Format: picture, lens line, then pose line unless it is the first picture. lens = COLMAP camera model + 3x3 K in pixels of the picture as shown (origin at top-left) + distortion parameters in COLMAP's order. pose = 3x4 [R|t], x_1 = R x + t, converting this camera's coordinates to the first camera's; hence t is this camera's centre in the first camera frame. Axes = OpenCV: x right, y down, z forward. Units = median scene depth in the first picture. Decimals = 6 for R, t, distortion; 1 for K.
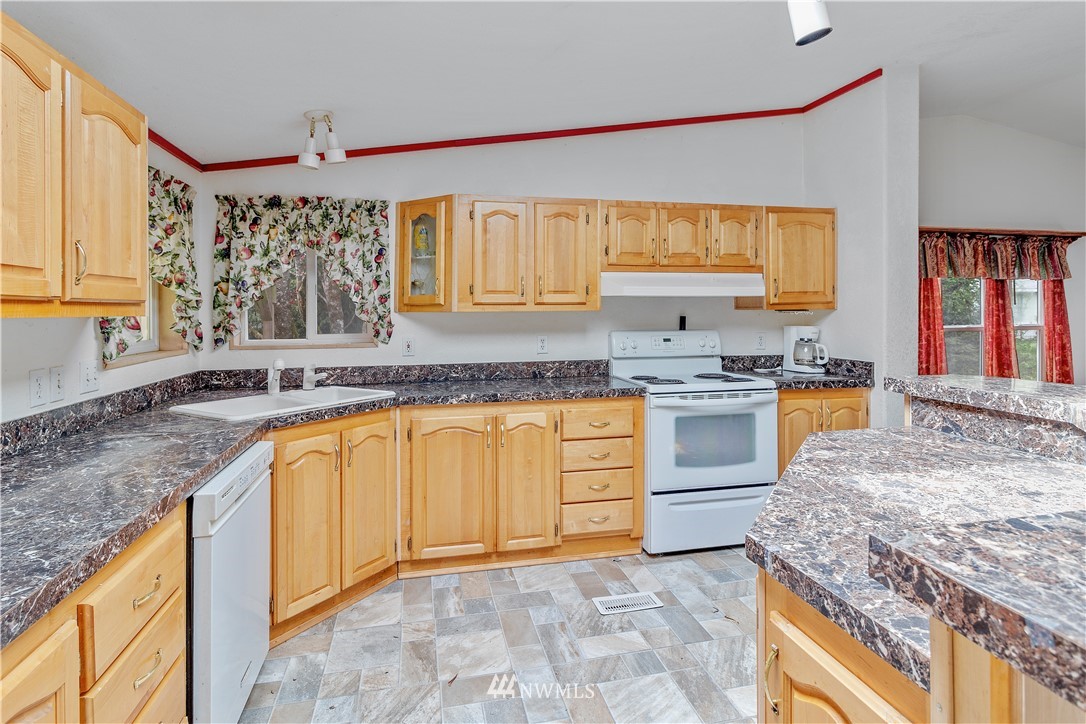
lens RADIAL K [[547.6, 0, 543.9], [0, 547.6, 316.7], [0, 0, 1]] dist [0.001961, -0.001319]
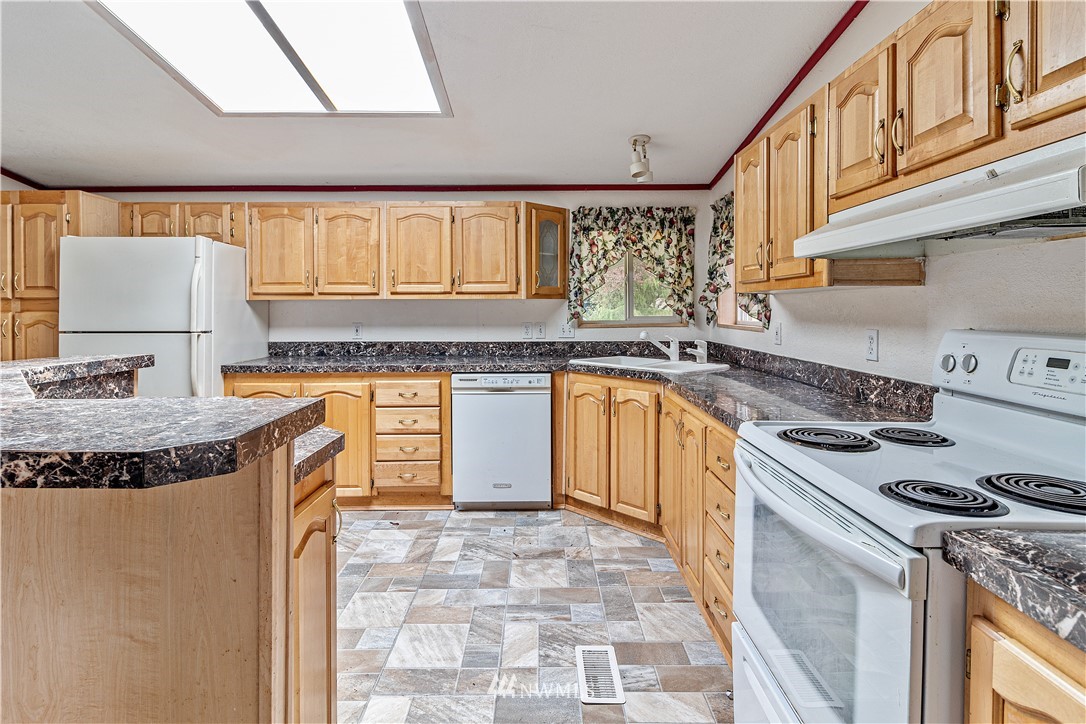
lens RADIAL K [[547.6, 0, 538.5], [0, 547.6, 309.9], [0, 0, 1]] dist [0.001961, -0.001319]
pose [[-0.219354, 0.012731, -0.975562, 0.937302], [-0.001833, 0.999908, 0.013461, 0.007588], [0.975644, 0.004741, -0.219310, 1.118550]]
